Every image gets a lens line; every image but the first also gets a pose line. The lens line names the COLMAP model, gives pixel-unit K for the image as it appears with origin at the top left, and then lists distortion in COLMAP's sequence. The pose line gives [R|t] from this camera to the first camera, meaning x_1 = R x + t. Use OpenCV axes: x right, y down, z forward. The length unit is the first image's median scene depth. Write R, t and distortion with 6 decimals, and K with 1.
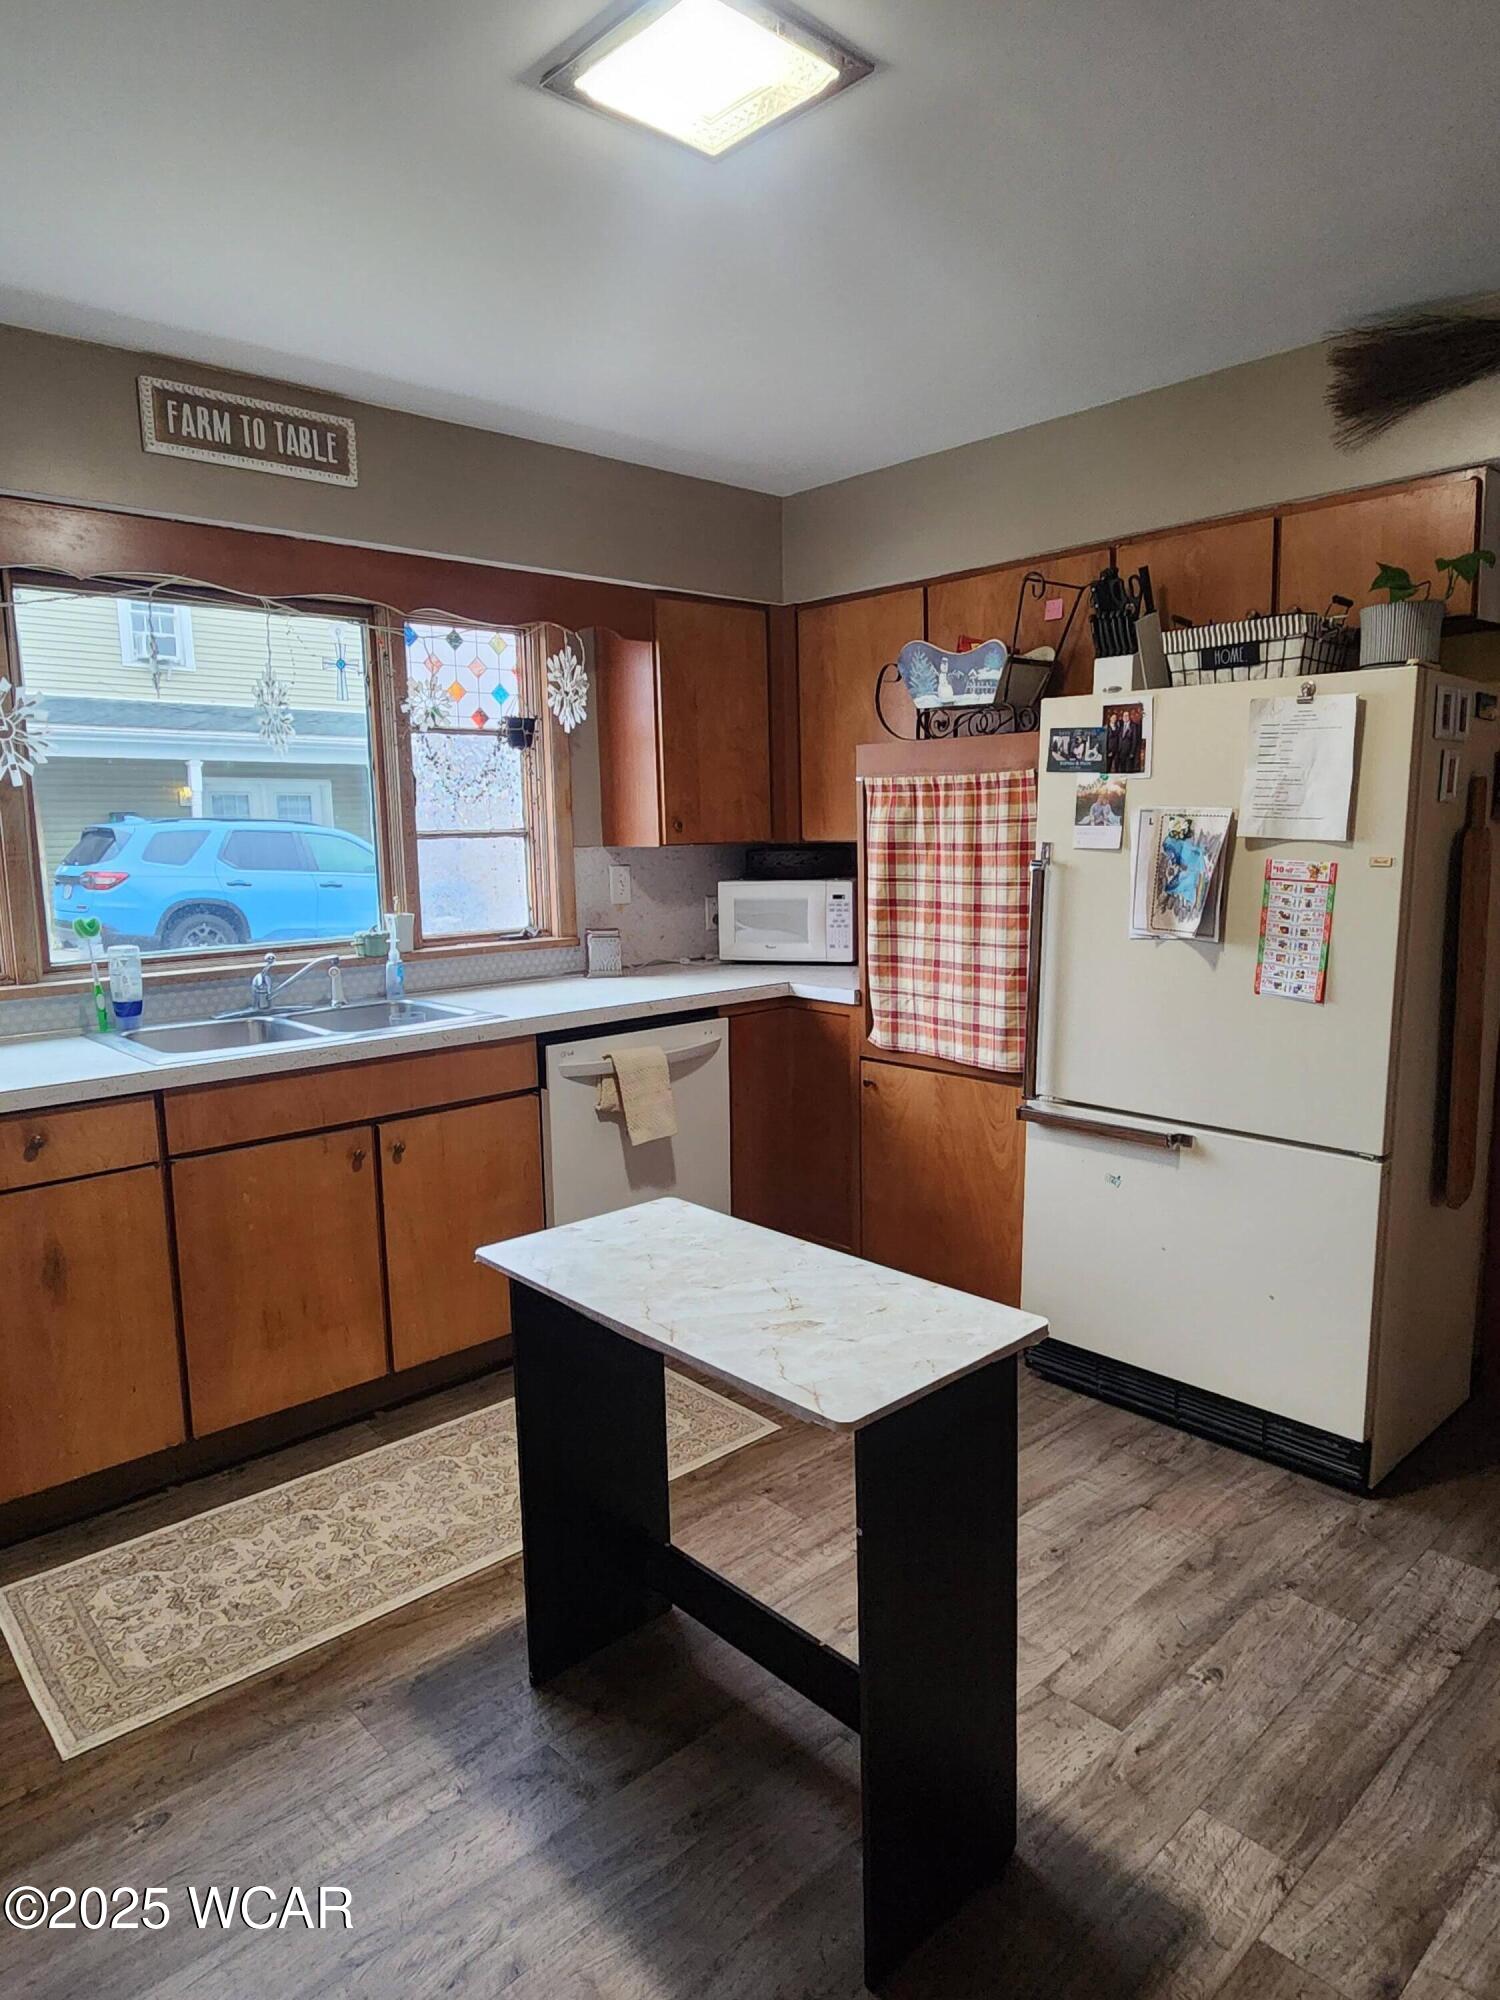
lens RADIAL K [[1236.0, 0, 754.4], [0, 1236.0, 1006.3], [0, 0, 1]] dist [0.002038, -0.000174]
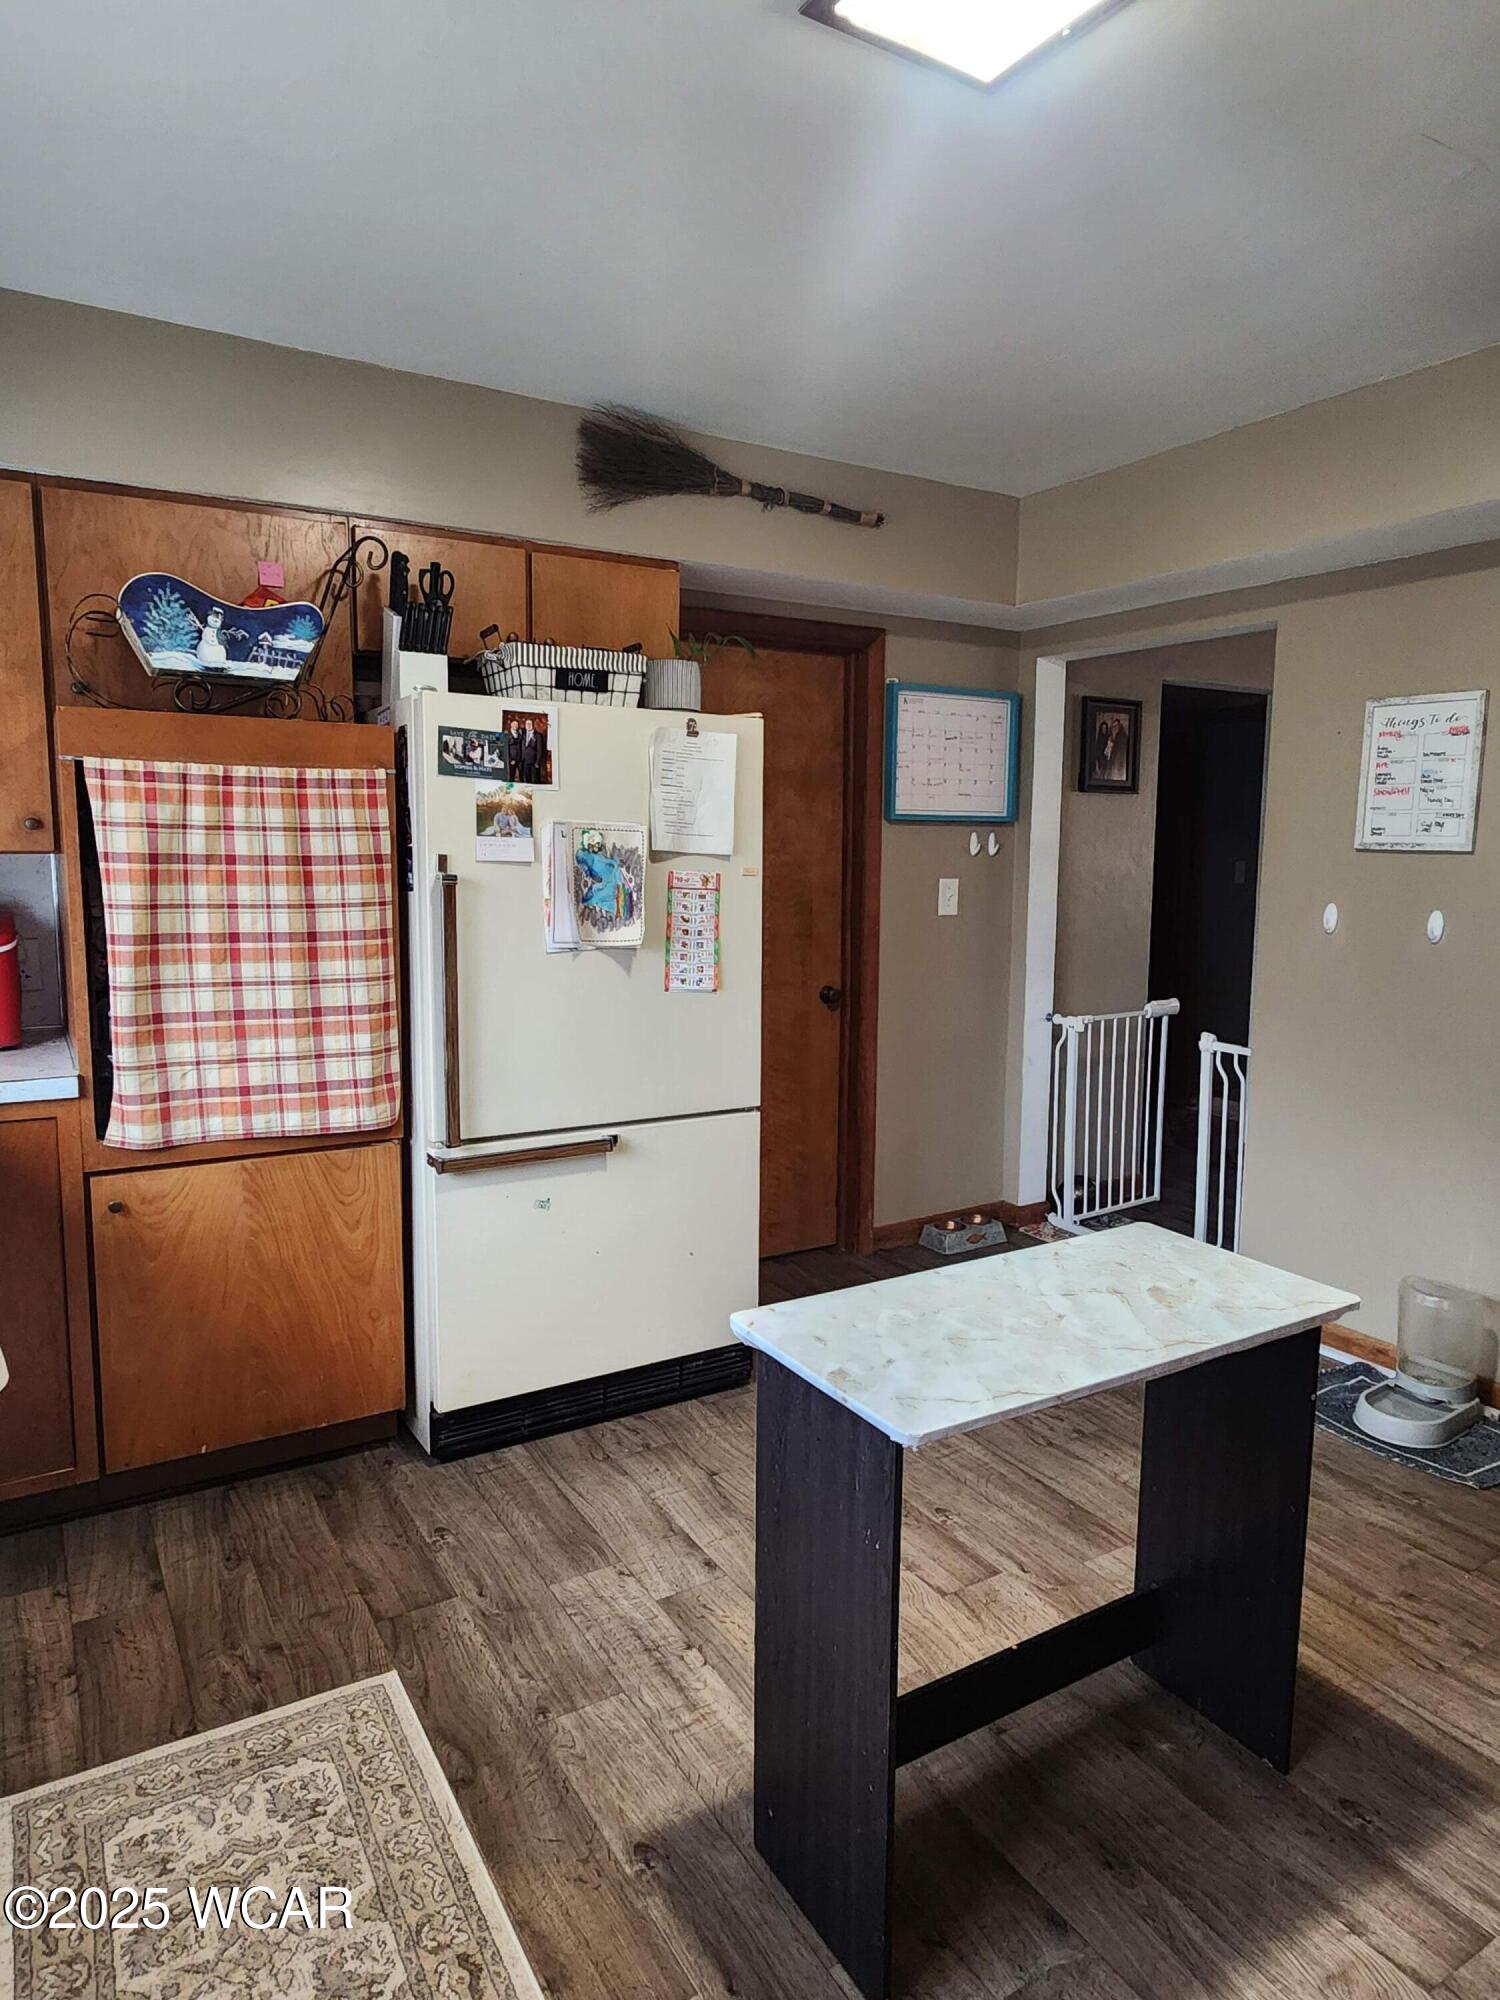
lens RADIAL K [[1226.4, 0, 758.5], [0, 1226.4, 1006.0], [0, 0, 1]] dist [-0.002606, 0.001560]
pose [[0.202043, -0.107616, 0.973446, -0.599508], [0.130736, 0.988013, 0.082091, -0.070022], [-0.970611, 0.110679, 0.213691, 0.623471]]
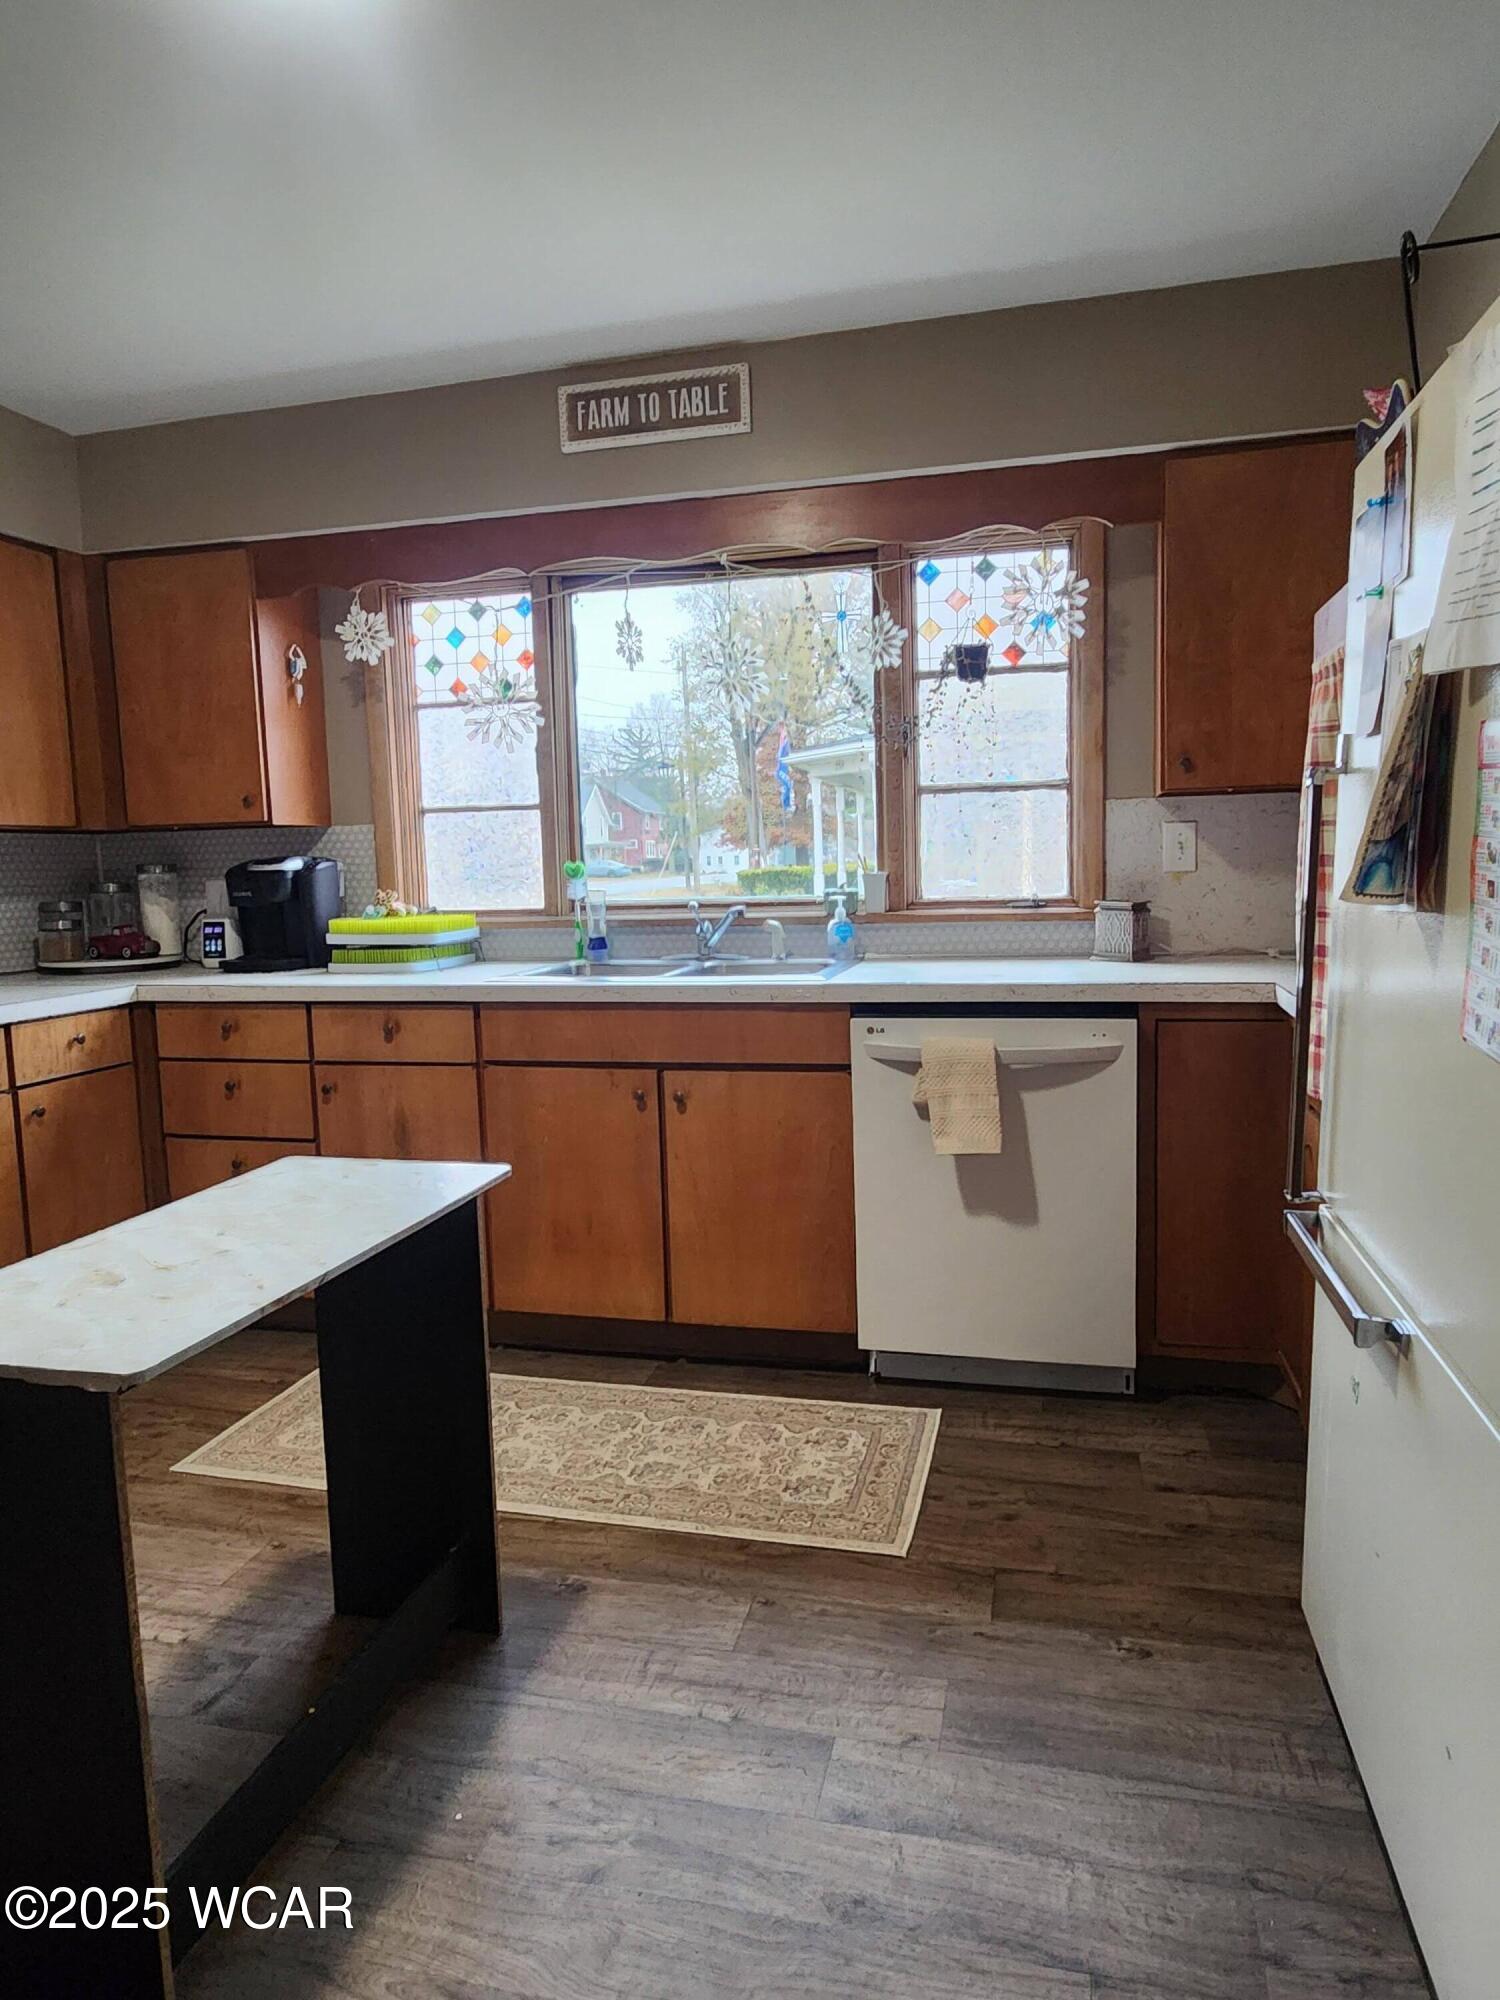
lens RADIAL K [[1239.6, 0, 758.1], [0, 1239.6, 999.2], [0, 0, 1]] dist [0.000278, 0.002541]
pose [[0.547043, 0.098287, -0.831314, 0.574412], [-0.106610, 0.993177, 0.047270, -0.017229], [0.830288, 0.062767, 0.553789, 0.508294]]
